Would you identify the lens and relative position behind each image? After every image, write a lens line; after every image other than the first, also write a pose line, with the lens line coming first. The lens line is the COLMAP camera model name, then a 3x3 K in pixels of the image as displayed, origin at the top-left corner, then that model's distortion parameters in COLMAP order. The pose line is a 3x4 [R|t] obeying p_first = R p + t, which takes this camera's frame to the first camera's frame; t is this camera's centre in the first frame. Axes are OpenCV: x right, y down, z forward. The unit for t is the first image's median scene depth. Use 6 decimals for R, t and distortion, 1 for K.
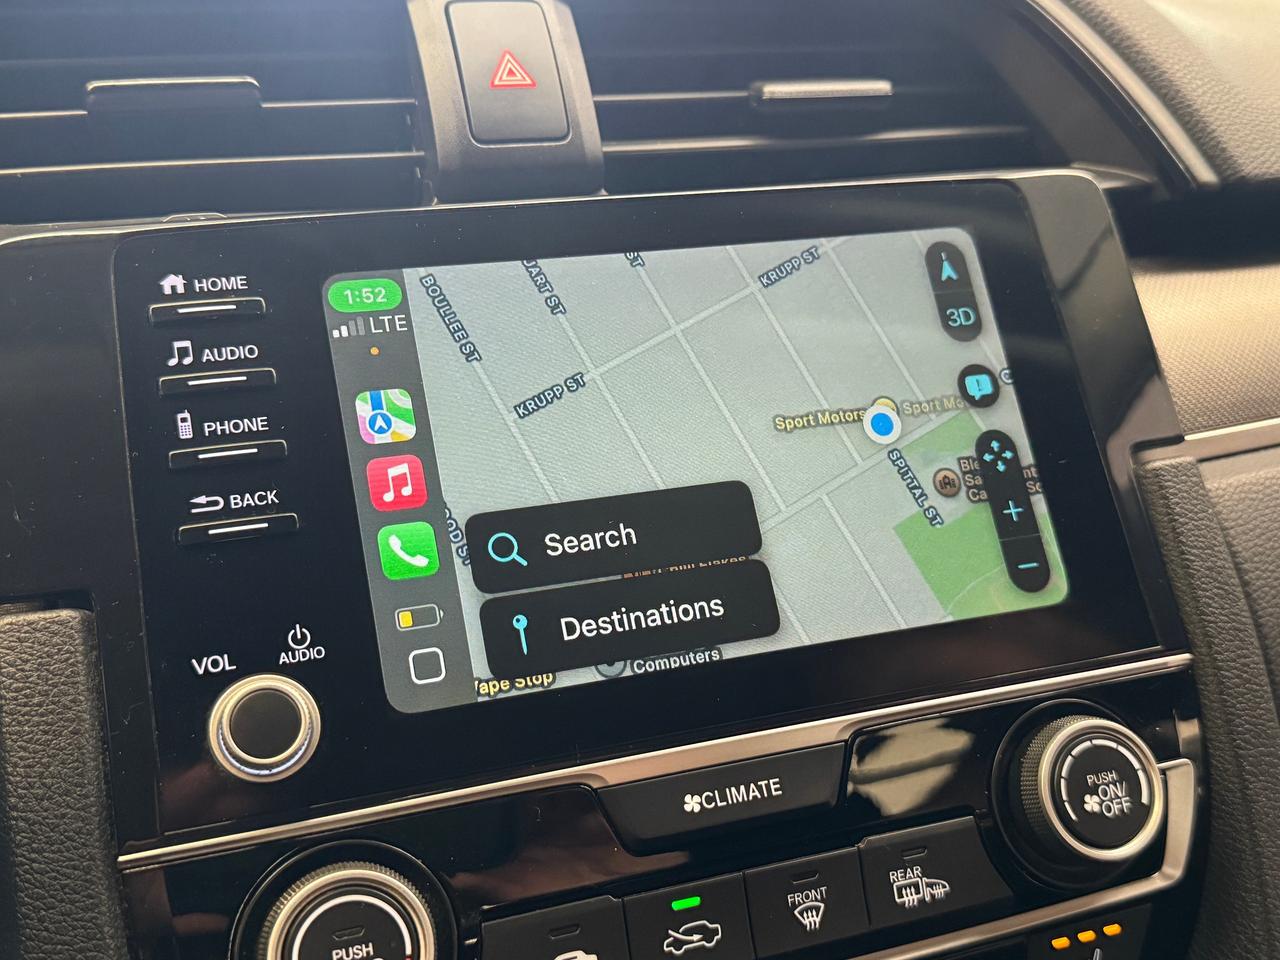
lens RADIAL K [[1396.8, 0, 640.0], [0, 1396.8, 480.0], [0, 0, 1]] dist [0.202291, -0.518969]
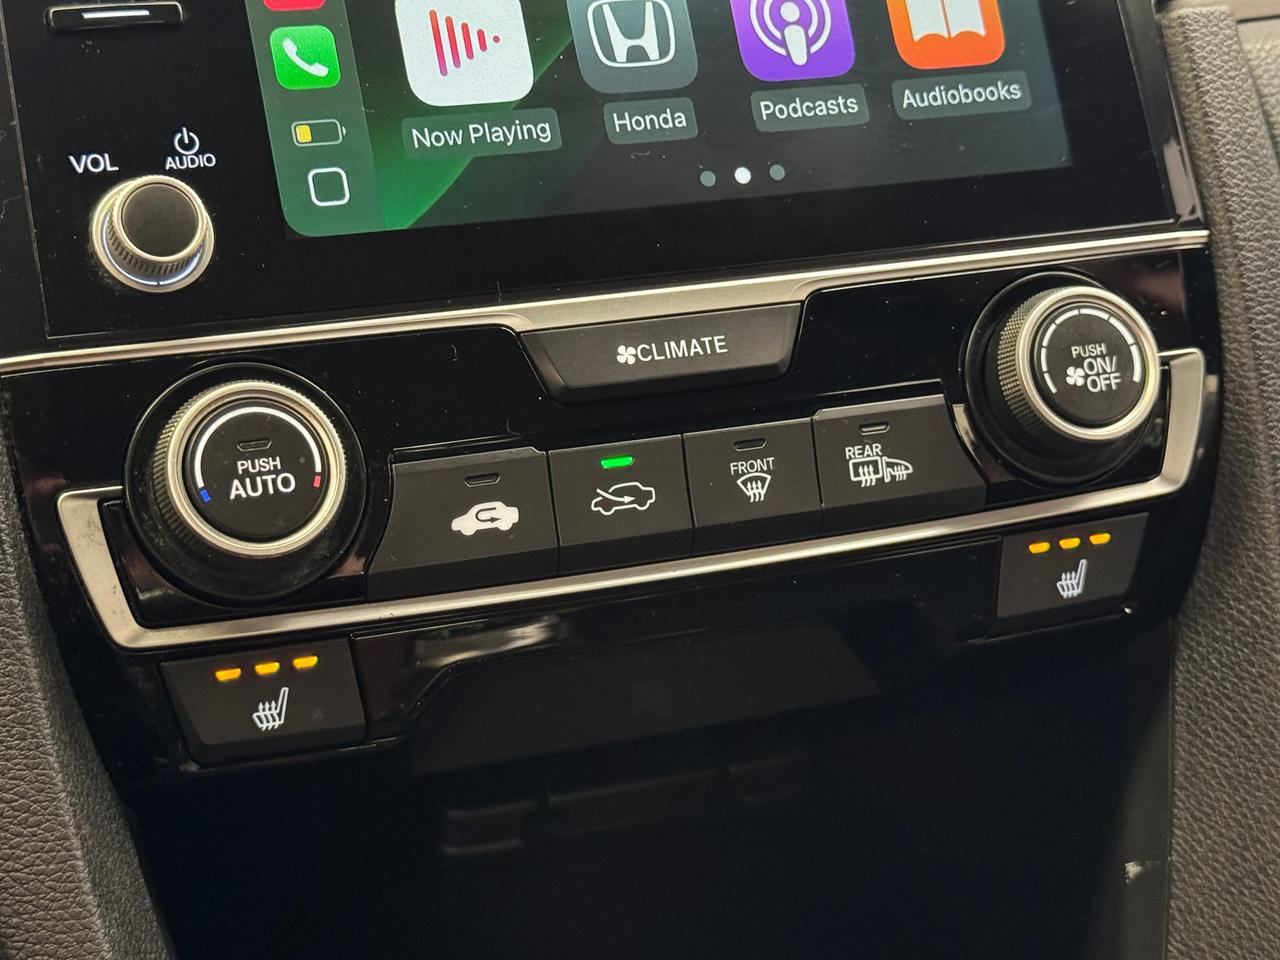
lens RADIAL K [[2373.0, 0, 640.0], [0, 2373.0, 480.0], [0, 0, 1]] dist [0.203757, -0.508057]
pose [[0.998846, 0.016422, 0.045144, -0.019794], [-0.019623, 0.997254, 0.071415, 0.191870], [-0.043847, -0.072218, 0.996425, -0.479576]]
